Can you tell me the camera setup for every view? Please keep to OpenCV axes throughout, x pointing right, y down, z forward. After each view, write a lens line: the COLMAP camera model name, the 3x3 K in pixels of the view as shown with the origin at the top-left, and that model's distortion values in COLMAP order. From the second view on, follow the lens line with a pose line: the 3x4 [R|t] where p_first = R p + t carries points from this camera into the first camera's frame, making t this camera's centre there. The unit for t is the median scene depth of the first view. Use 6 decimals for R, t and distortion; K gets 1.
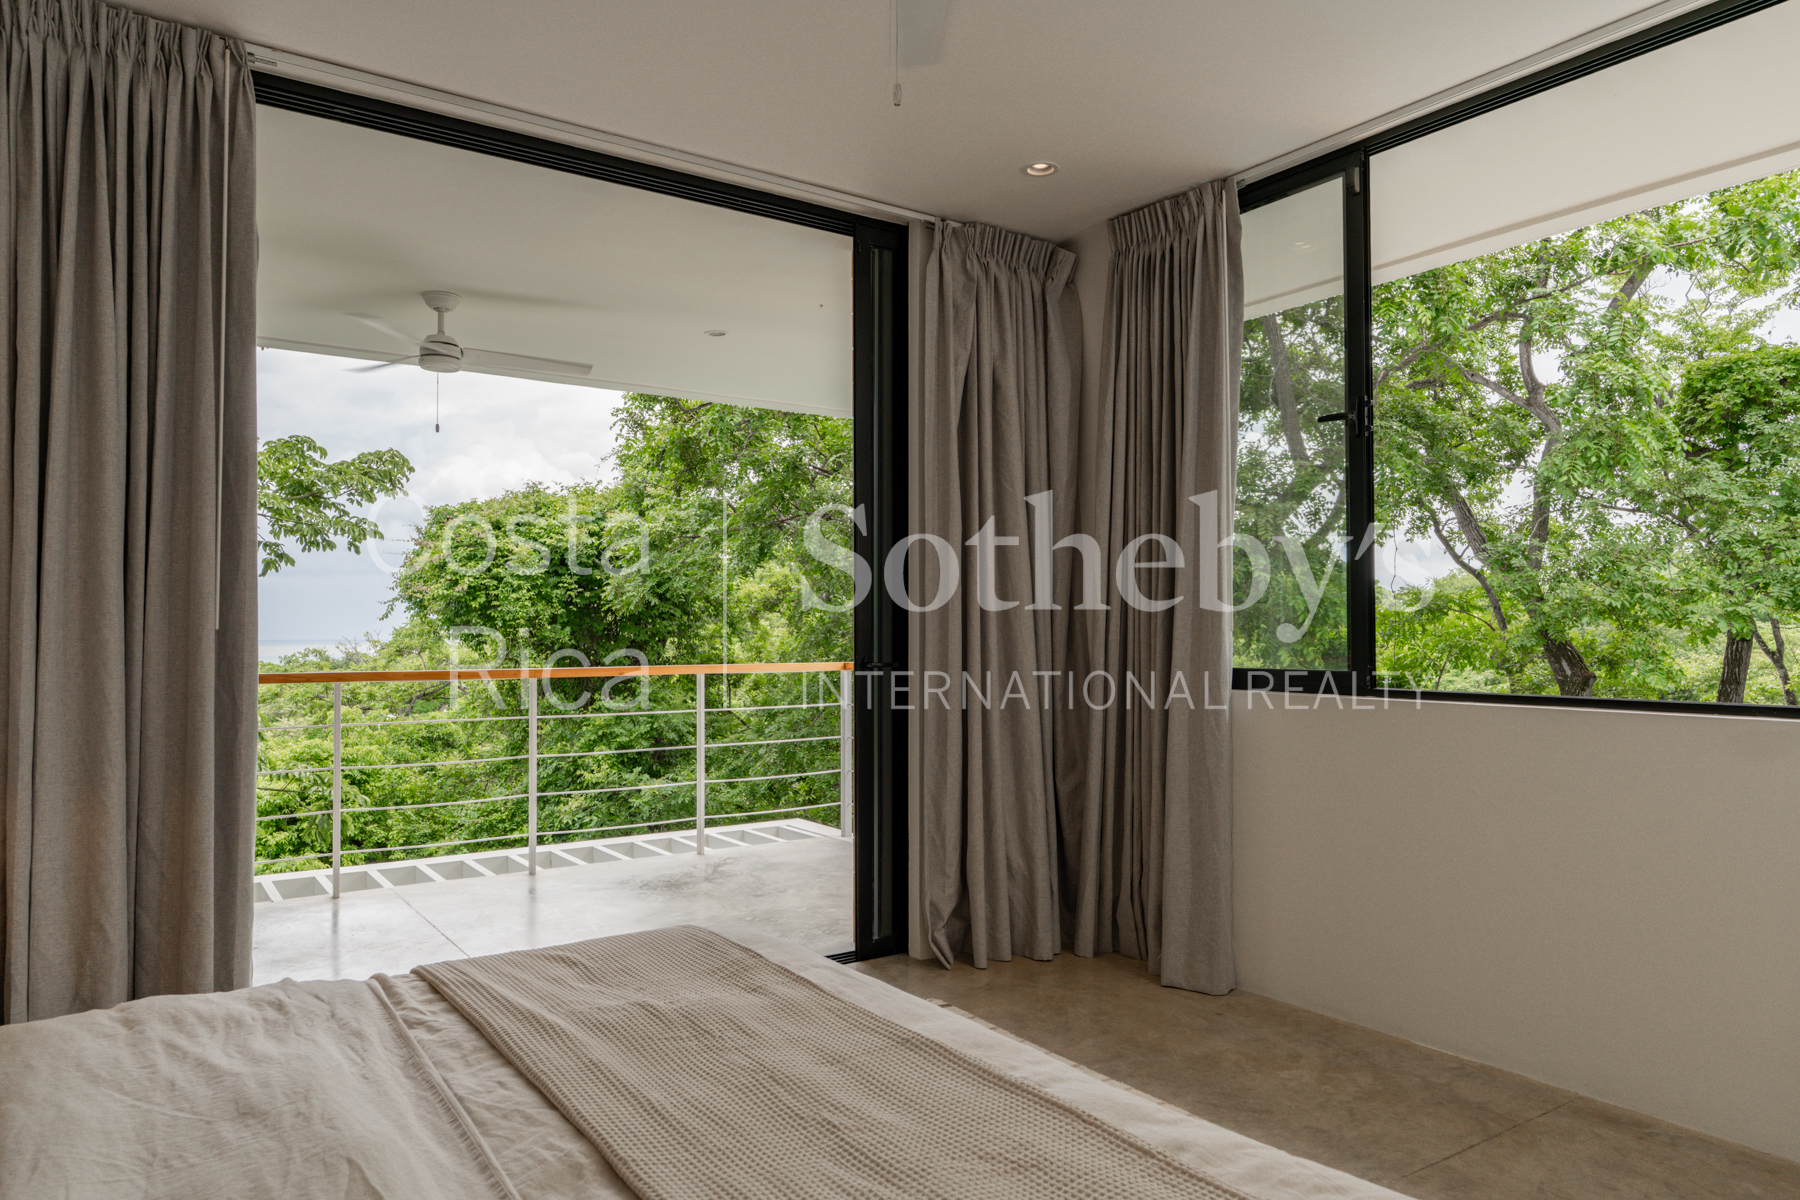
lens RADIAL K [[1185.1, 0, 900.5], [0, 1185.1, 604.8], [0, 0, 1]] dist [0.011819, 0.002155]
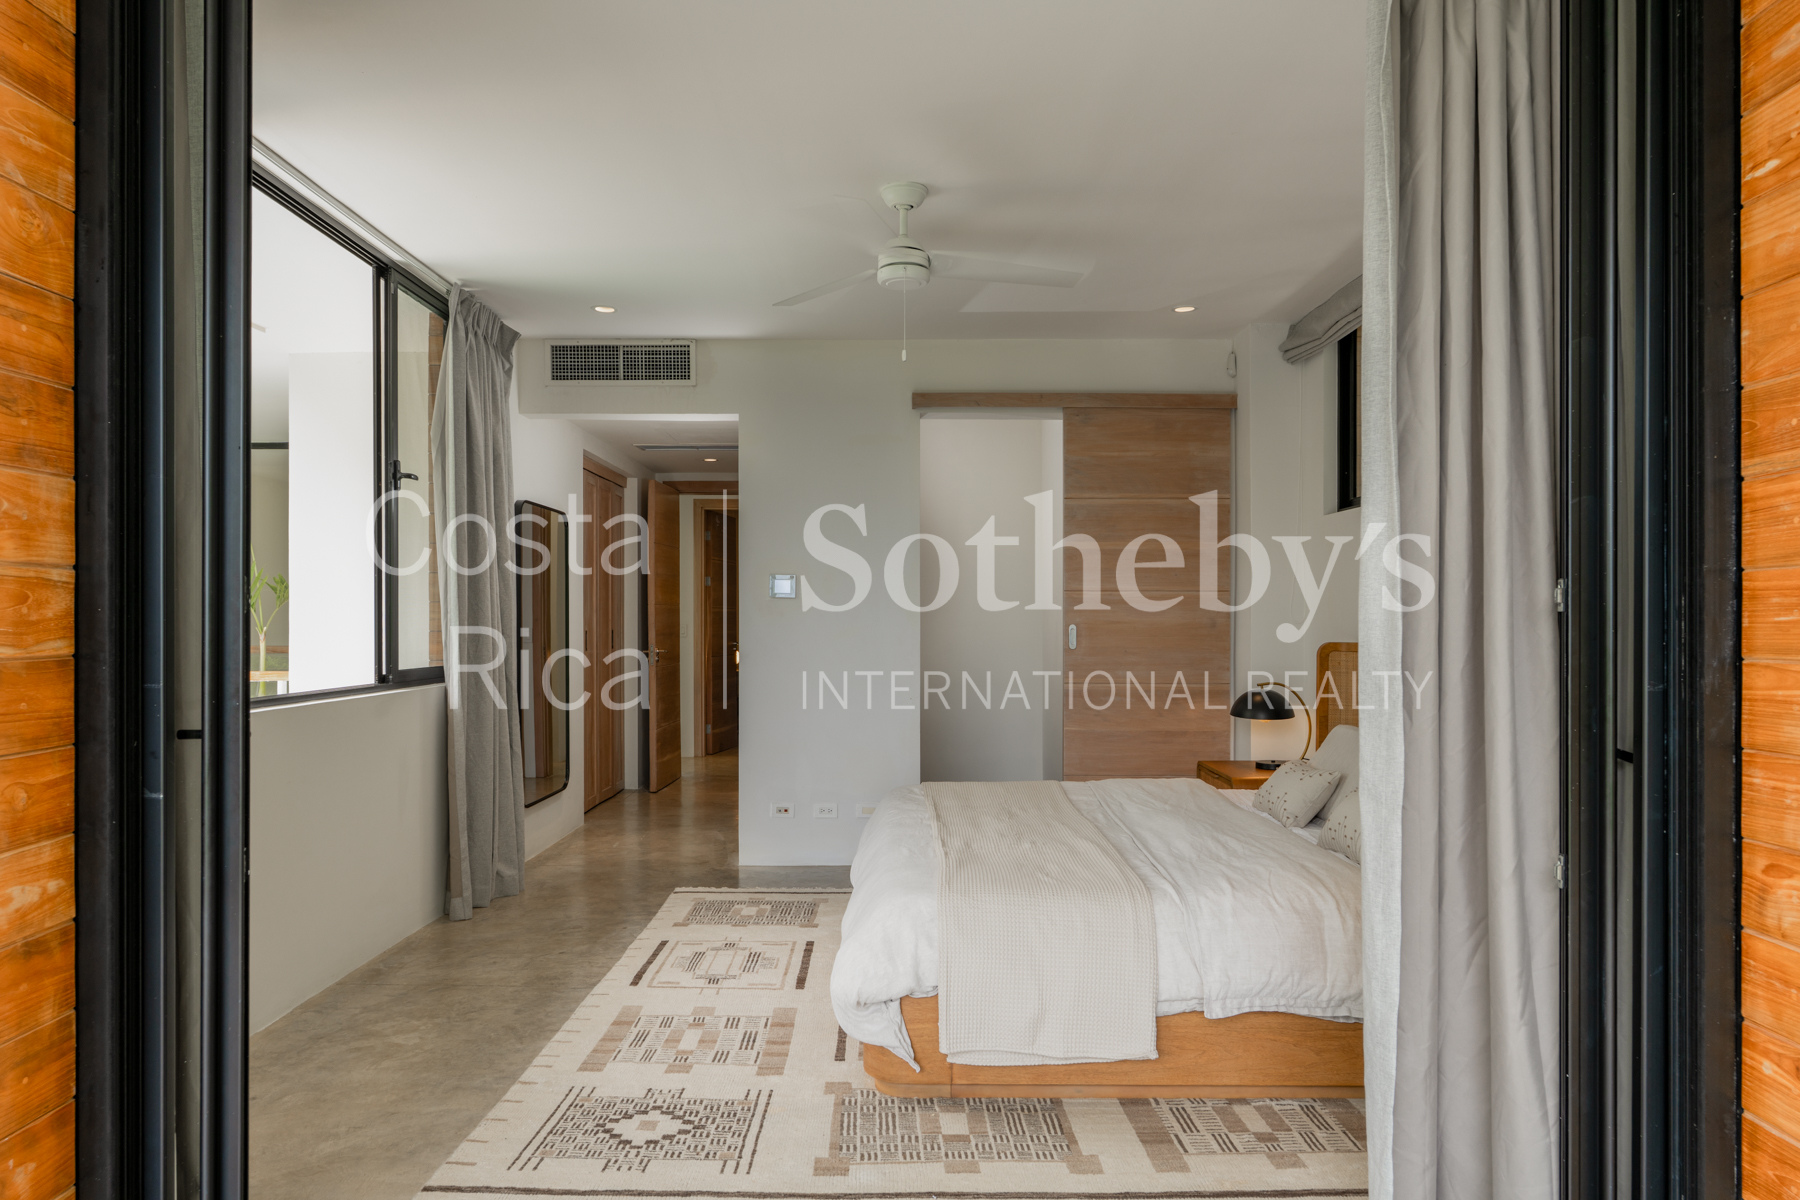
lens RADIAL K [[1185.1, 0, 899.7], [0, 1185.1, 608.7], [0, 0, 1]] dist [0.011819, 0.002155]
pose [[-0.823365, 0.006854, 0.567471, -0.520896], [-0.009046, 0.999642, -0.025198, 0.010343], [-0.567440, -0.025880, -0.823008, 1.262815]]
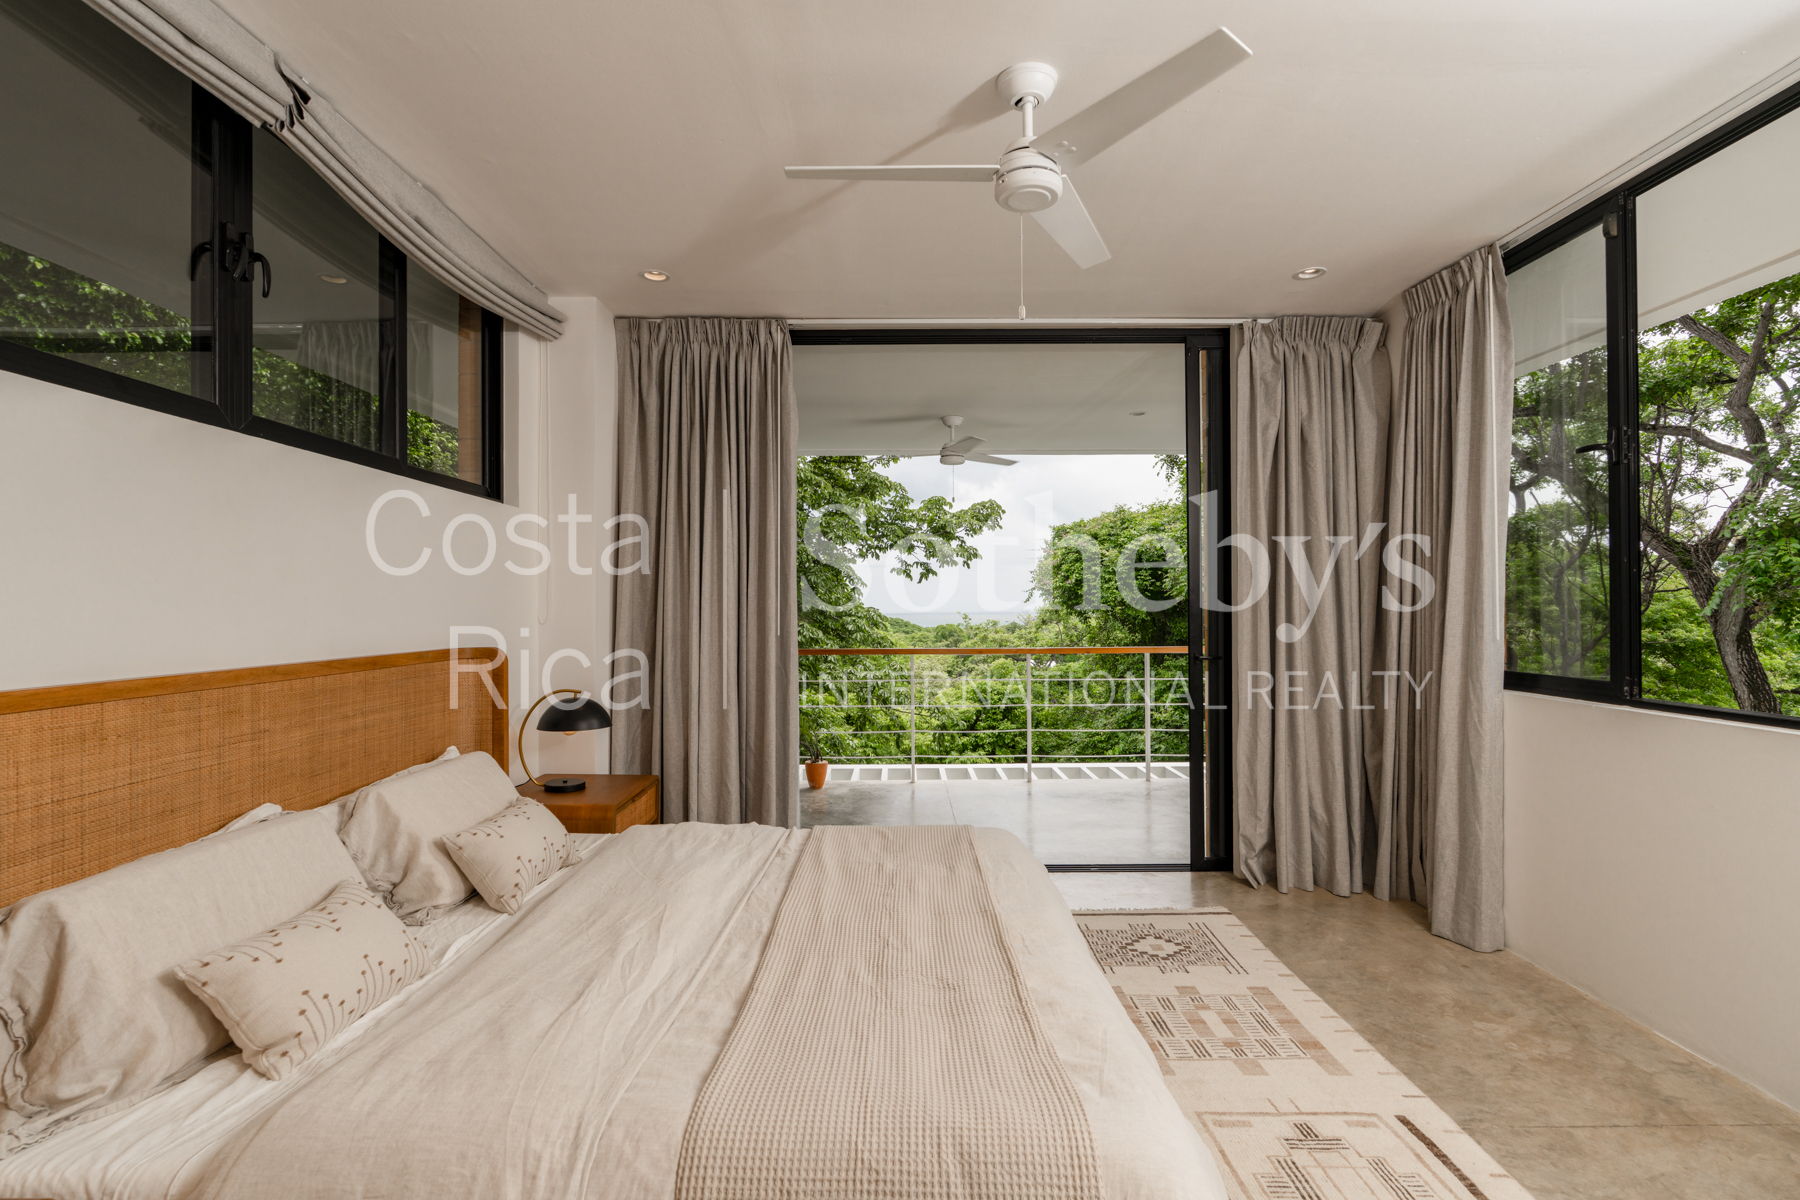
lens RADIAL K [[865.1, 0, 898.7], [0, 865.1, 601.3], [0, 0, 1]] dist [0.012541, 0.001486]
pose [[0.826831, -0.007804, -0.562396, 0.254741], [0.018364, 0.999745, 0.013126, -0.034477], [0.562150, -0.021181, 0.826764, -0.021487]]
